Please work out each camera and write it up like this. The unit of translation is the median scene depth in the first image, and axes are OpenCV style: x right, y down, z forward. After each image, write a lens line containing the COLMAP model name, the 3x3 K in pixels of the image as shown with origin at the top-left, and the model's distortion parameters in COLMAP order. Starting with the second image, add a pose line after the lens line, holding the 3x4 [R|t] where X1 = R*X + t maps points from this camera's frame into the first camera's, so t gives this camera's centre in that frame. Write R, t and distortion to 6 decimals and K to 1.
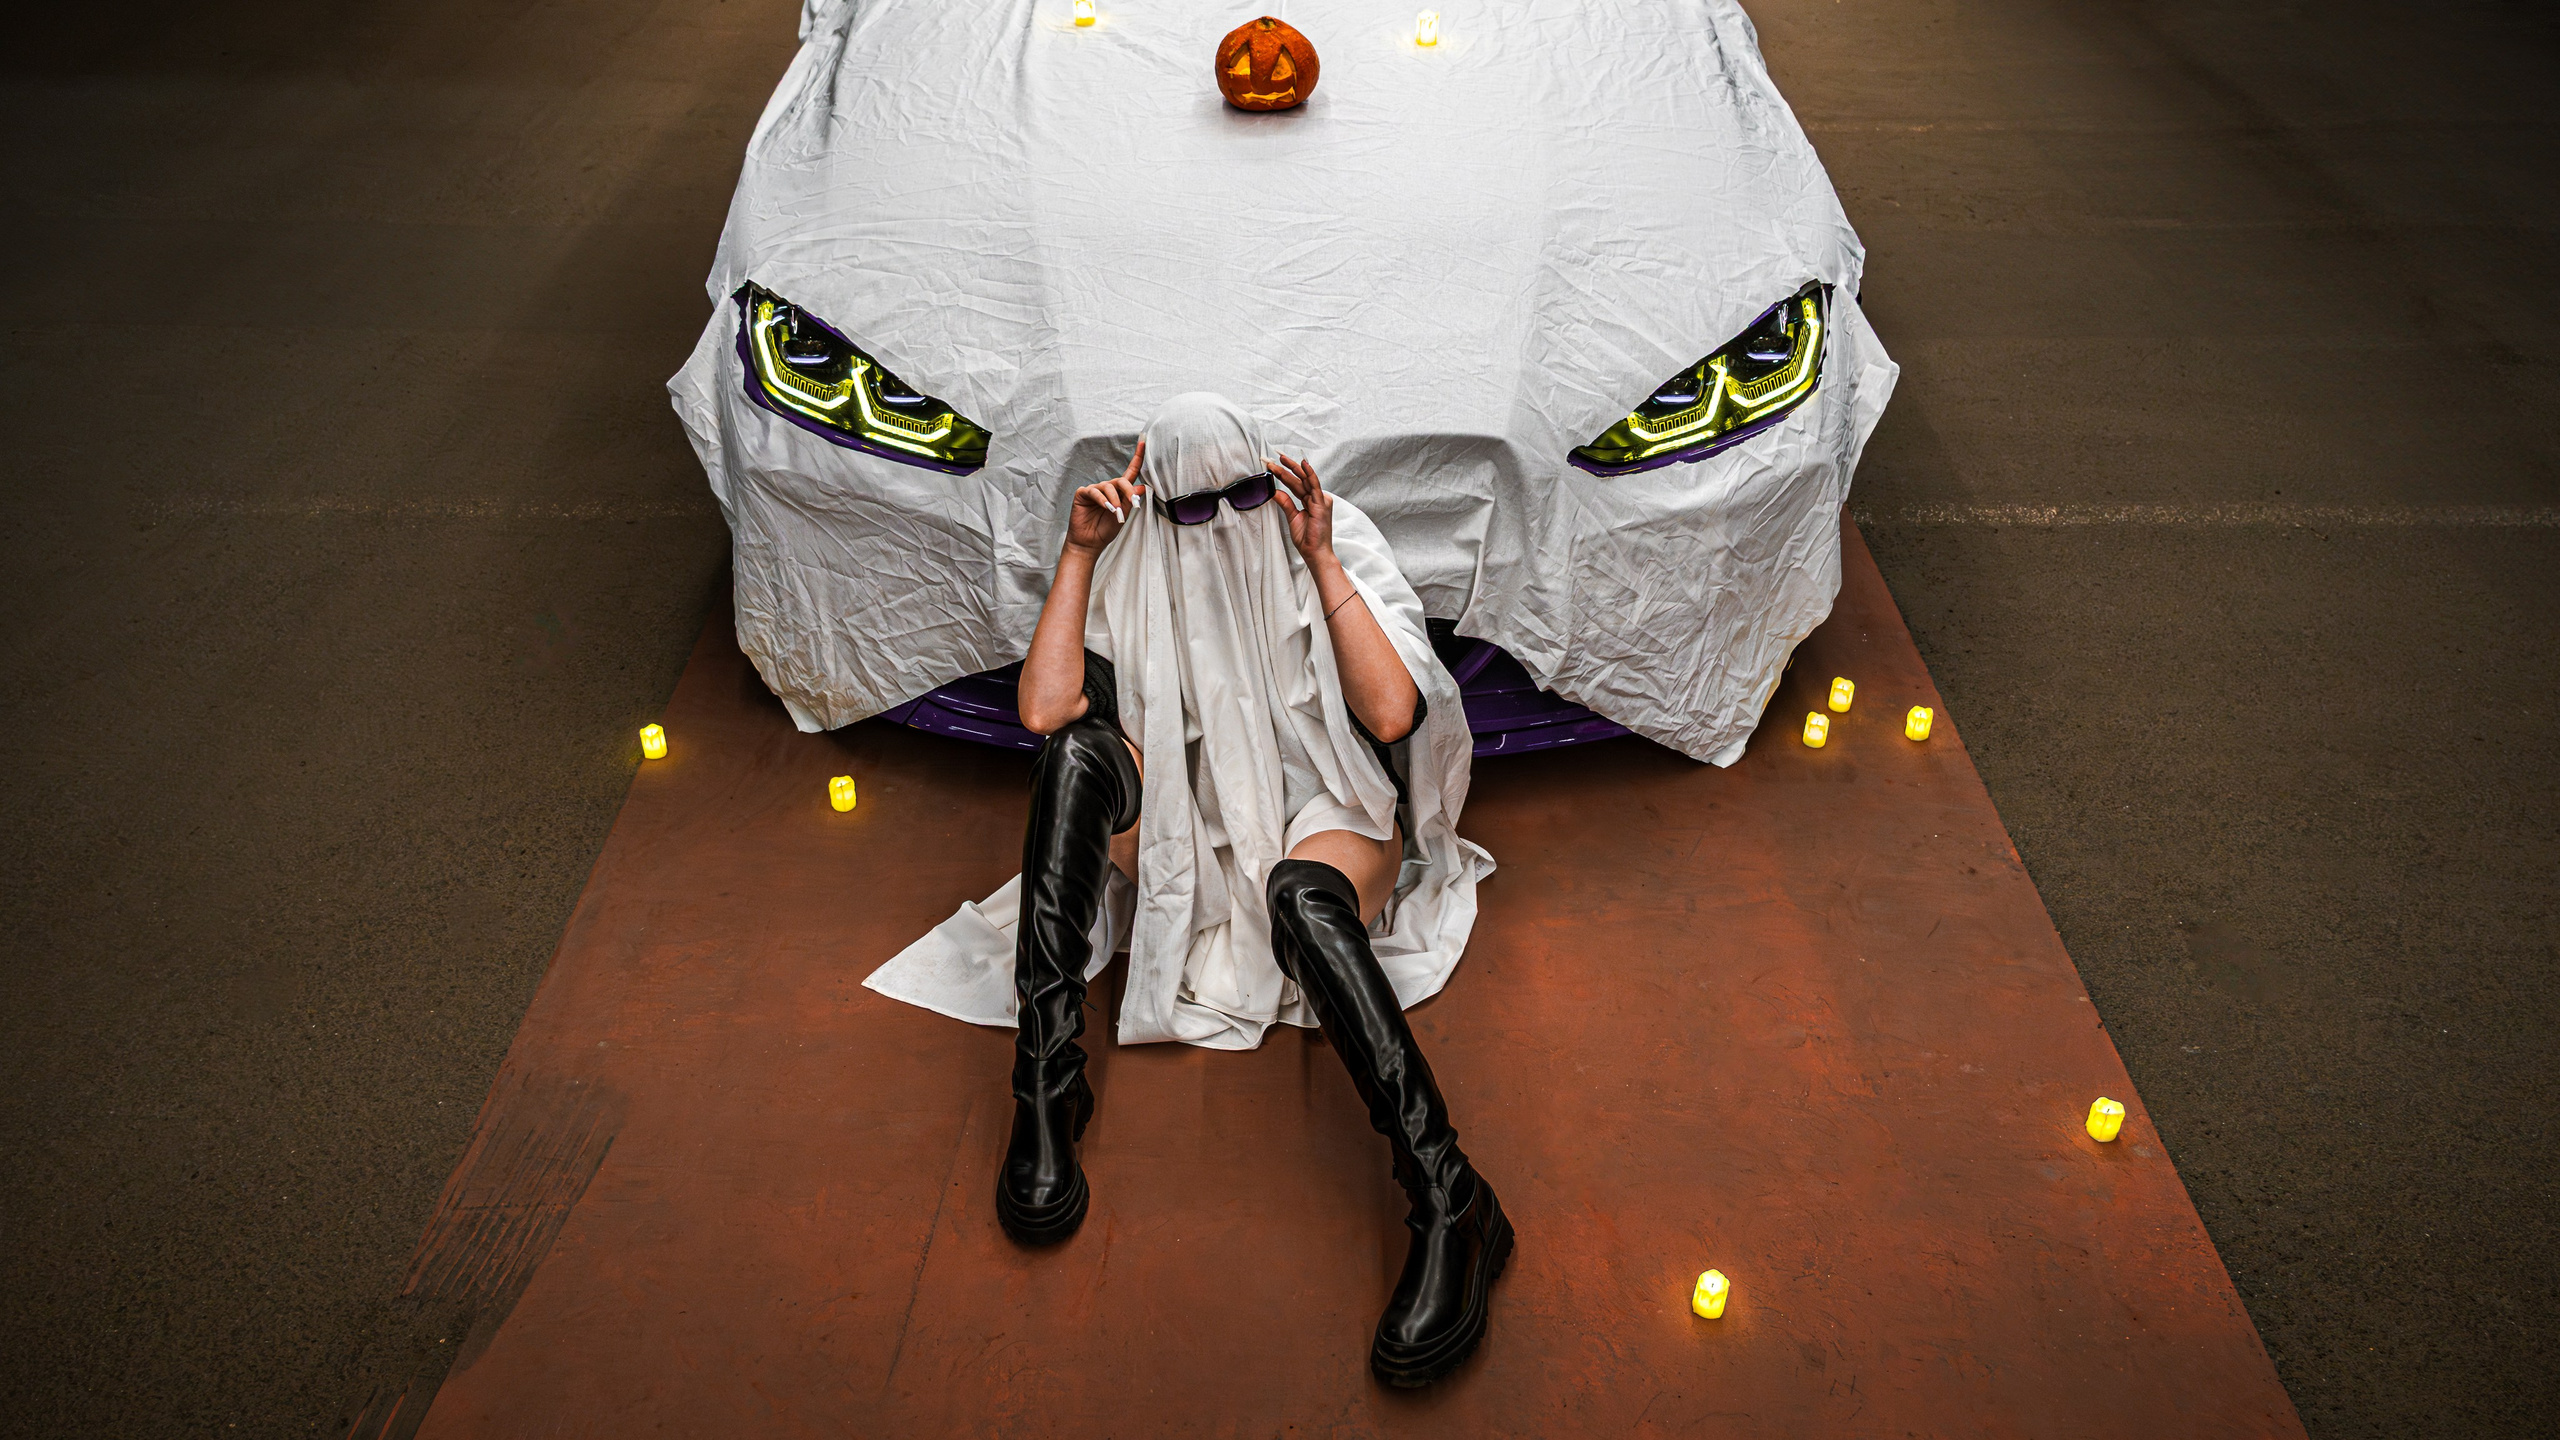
lens RADIAL K [[2014.1, 0, 1274.0], [0, 2014.1, 767.9], [0, 0, 1]] dist [-0.002148, 0.002453]
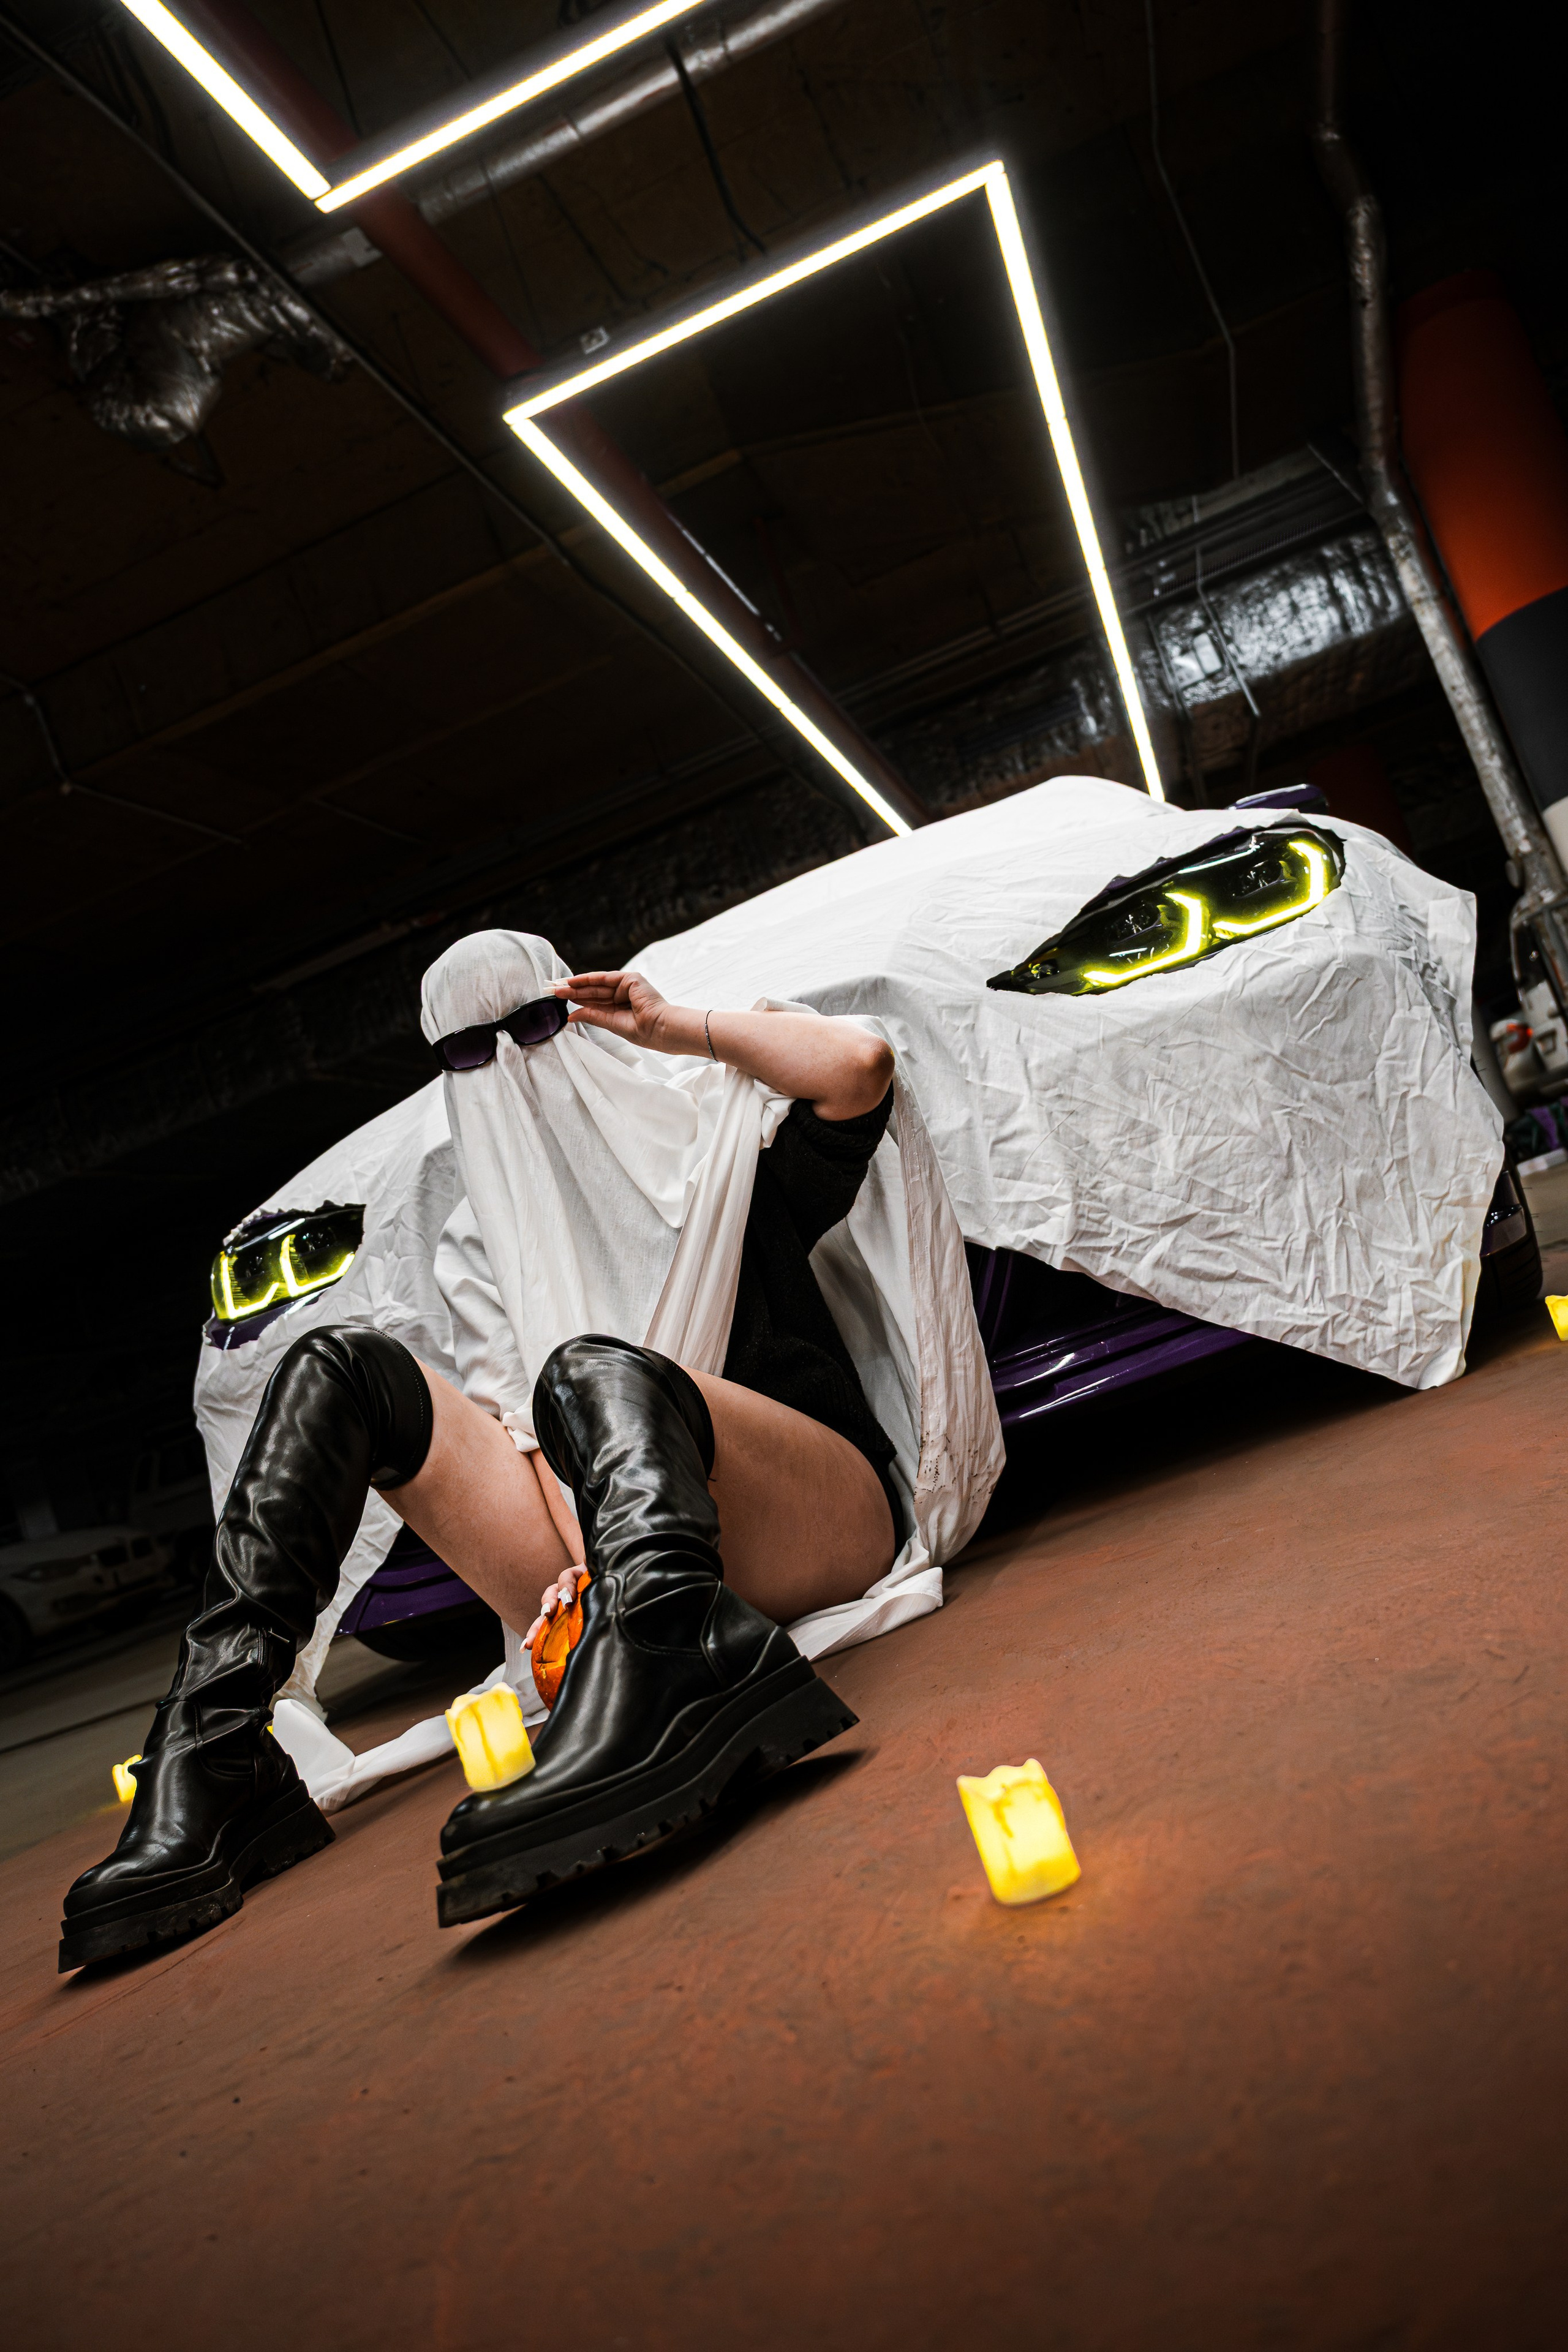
lens RADIAL K [[1839.8, 0, 789.1], [0, 1839.8, 1195.8], [0, 0, 1]] dist [0.024897, -0.000335]
pose [[0.915167, -0.335416, -0.223529, 0.195597], [0.114785, 0.748468, -0.653162, 0.352318], [0.386385, 0.572095, 0.723474, 0.462164]]
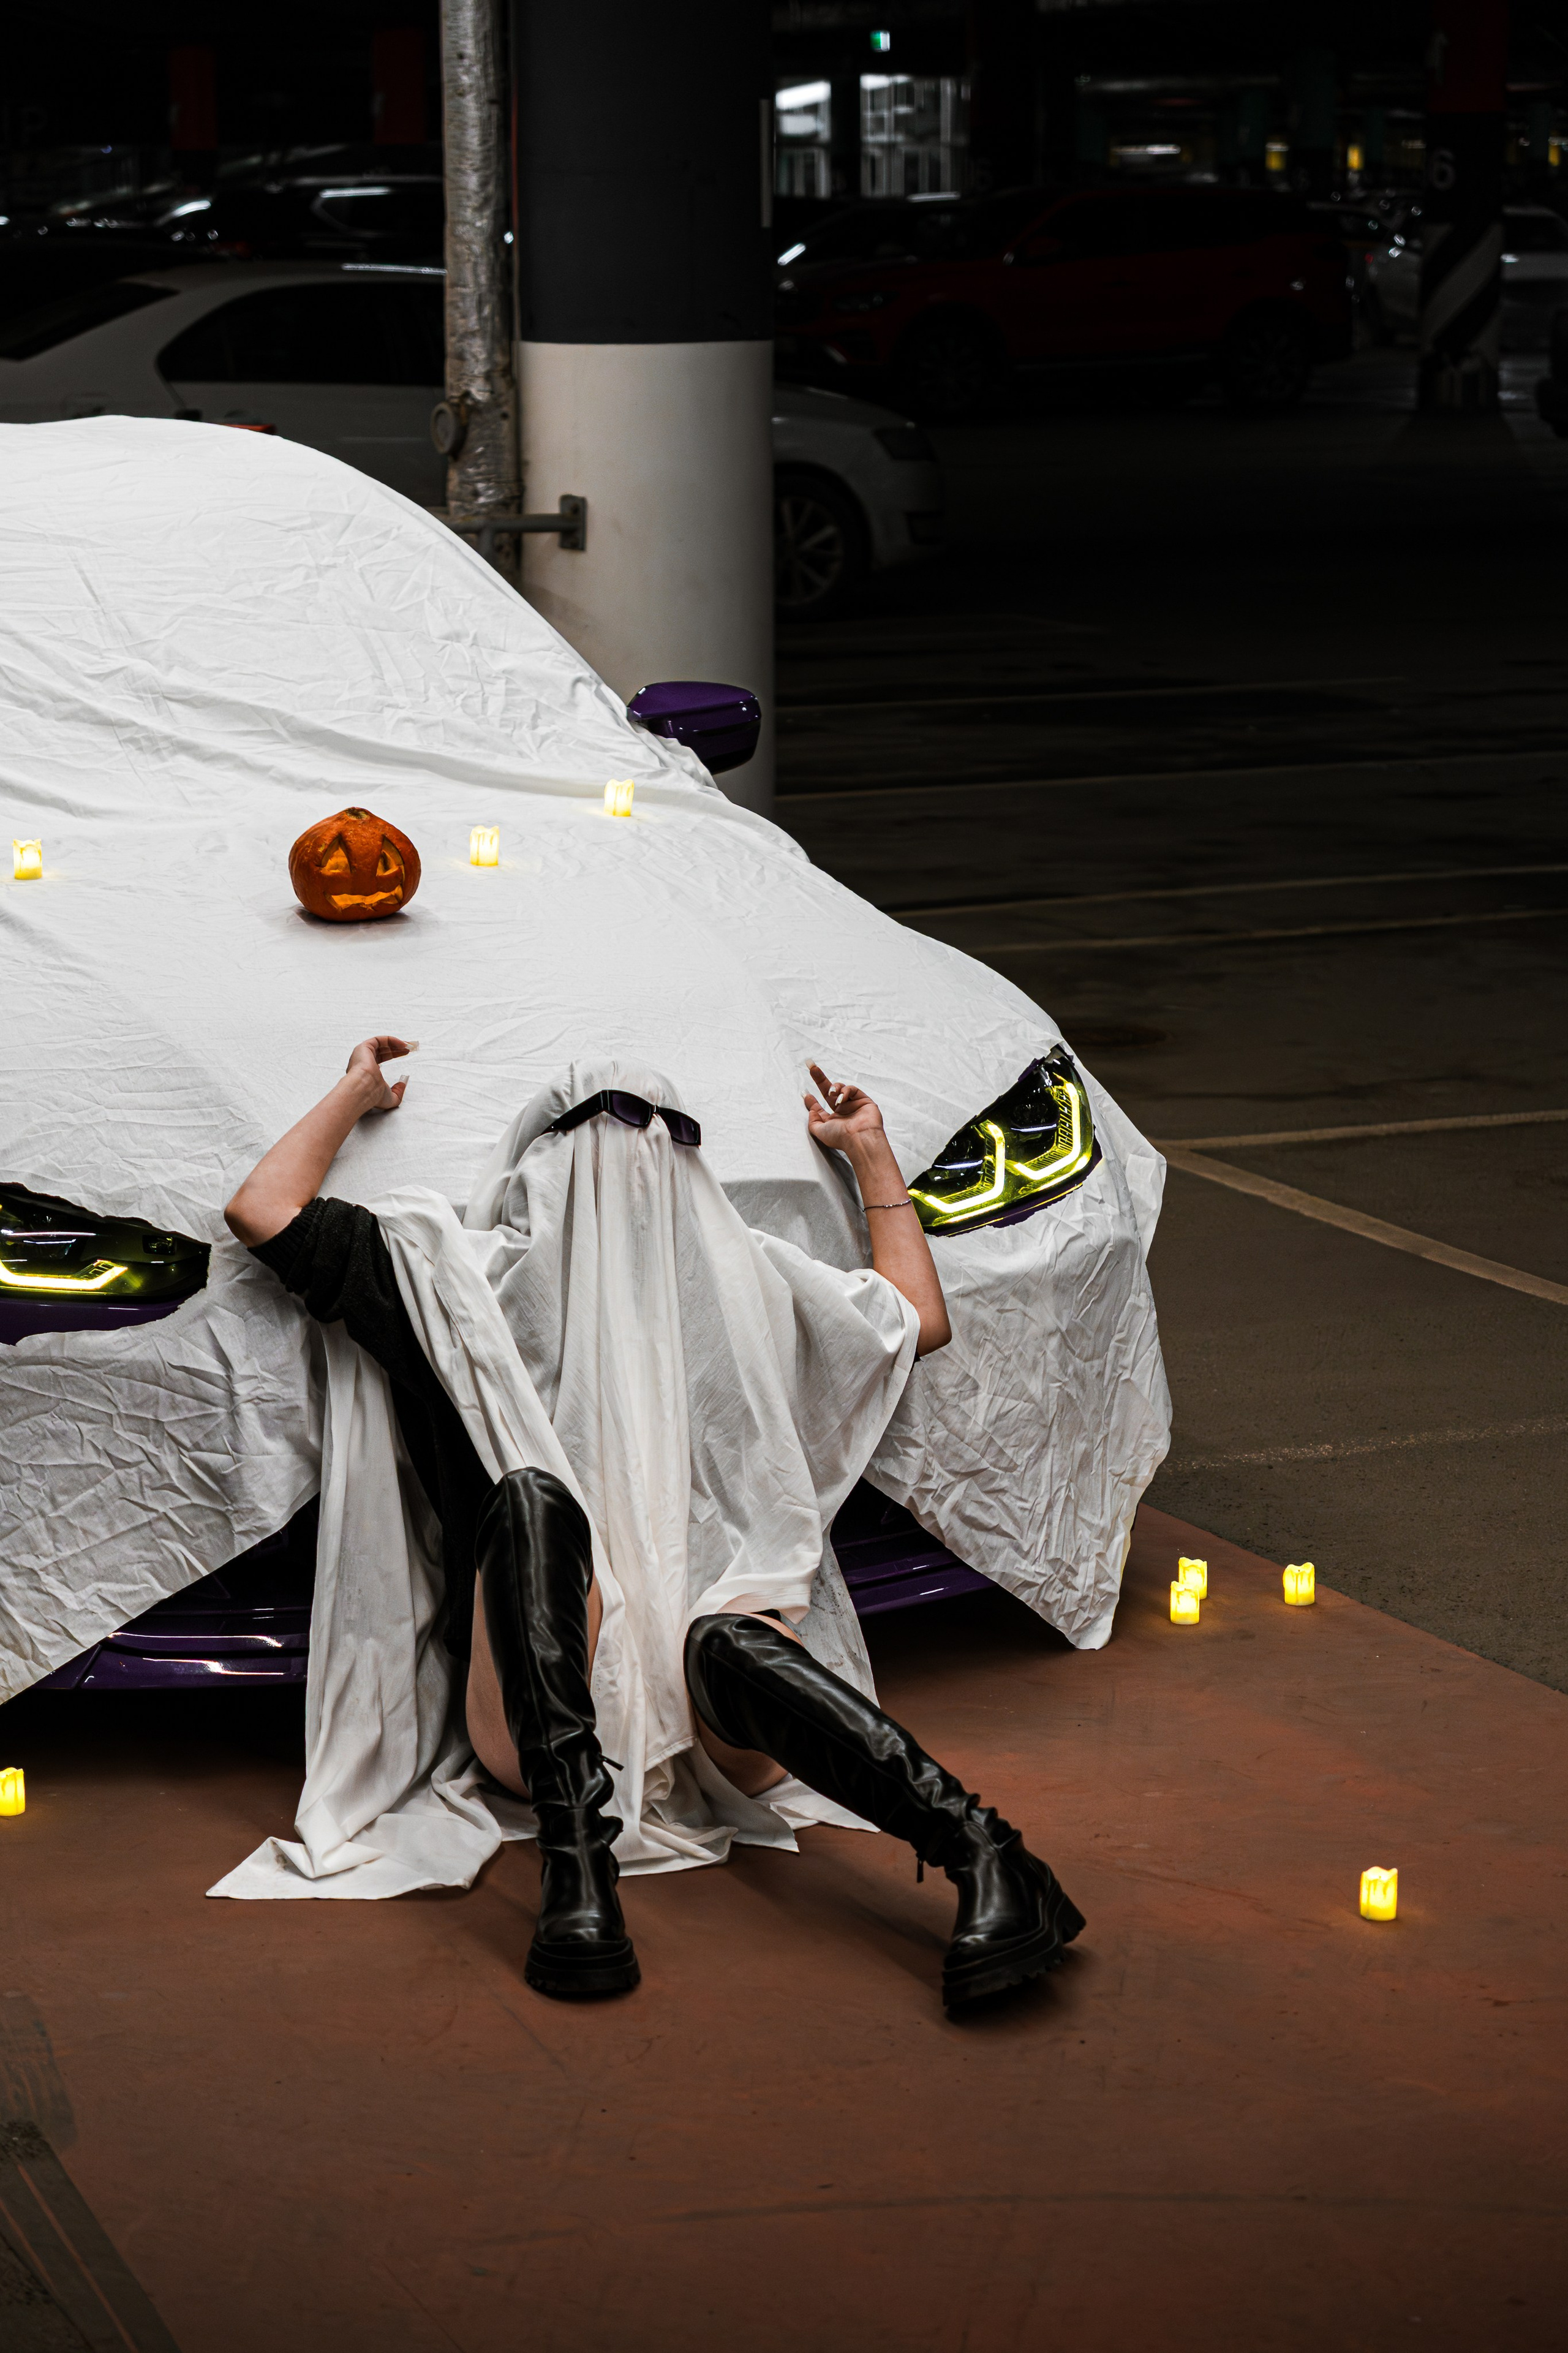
lens RADIAL K [[5682.4, 0, 784.0], [0, 5682.4, 1176.5], [0, 0, 1]] dist [0.261286, 0.502679]
pose [[0.917890, -0.079796, 0.388729, -0.754315], [0.239918, 0.891863, -0.383431, 0.680054], [-0.316097, 0.445211, 0.837777, -0.901871]]
